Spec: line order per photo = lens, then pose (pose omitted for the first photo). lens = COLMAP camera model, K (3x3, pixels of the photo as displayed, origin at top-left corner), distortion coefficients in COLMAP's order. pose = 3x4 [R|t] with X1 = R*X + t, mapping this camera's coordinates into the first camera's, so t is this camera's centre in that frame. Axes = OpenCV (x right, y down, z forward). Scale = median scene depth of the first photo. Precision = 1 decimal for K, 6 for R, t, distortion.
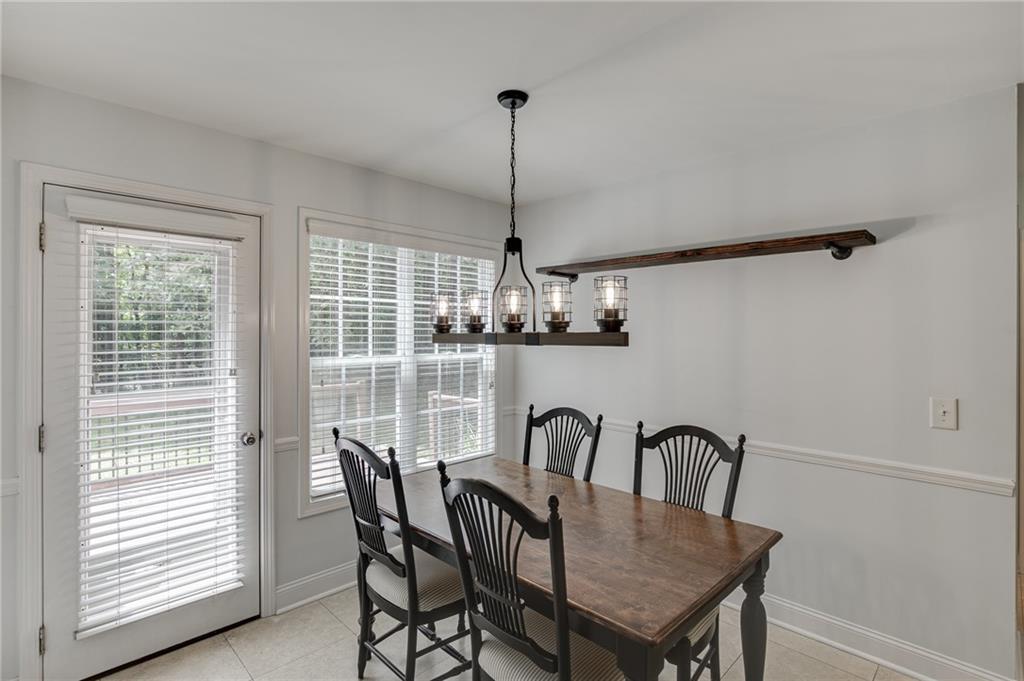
lens RADIAL K [[495.1, 0, 508.5], [0, 495.1, 337.1], [0, 0, 1]] dist [-0.010654, 0.000396]
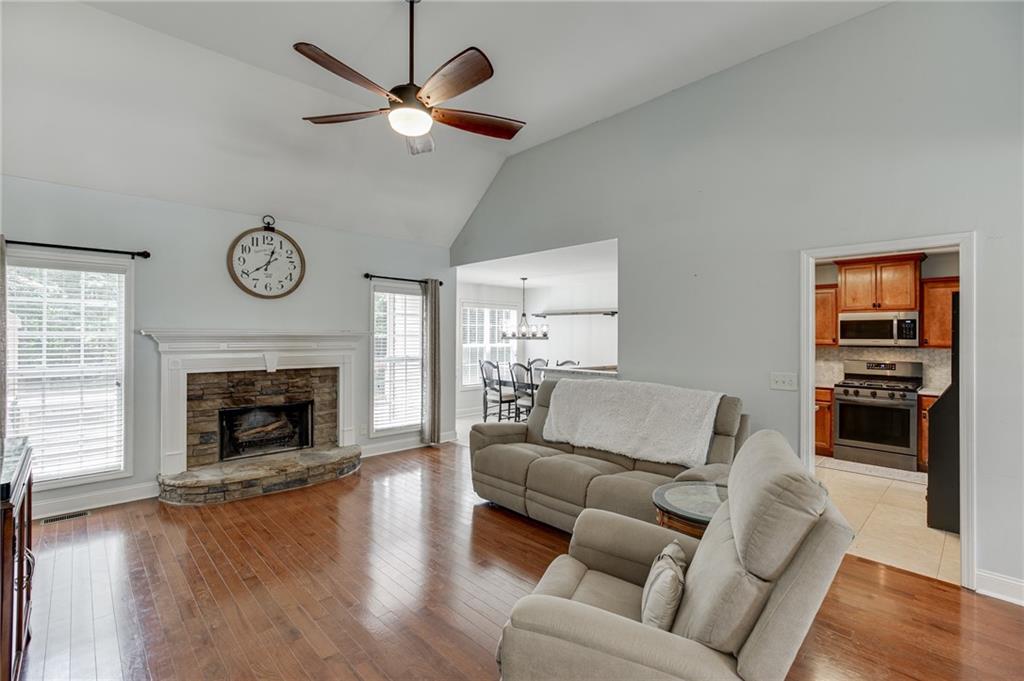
lens RADIAL K [[459.7, 0, 508.8], [0, 459.7, 332.6], [0, 0, 1]] dist [-0.008409, 0.000908]
pose [[0.999717, 0.002219, -0.023690, -0.019530], [-0.002480, 0.999936, -0.011001, -0.000175], [0.023664, 0.011057, 0.999659, -2.338015]]
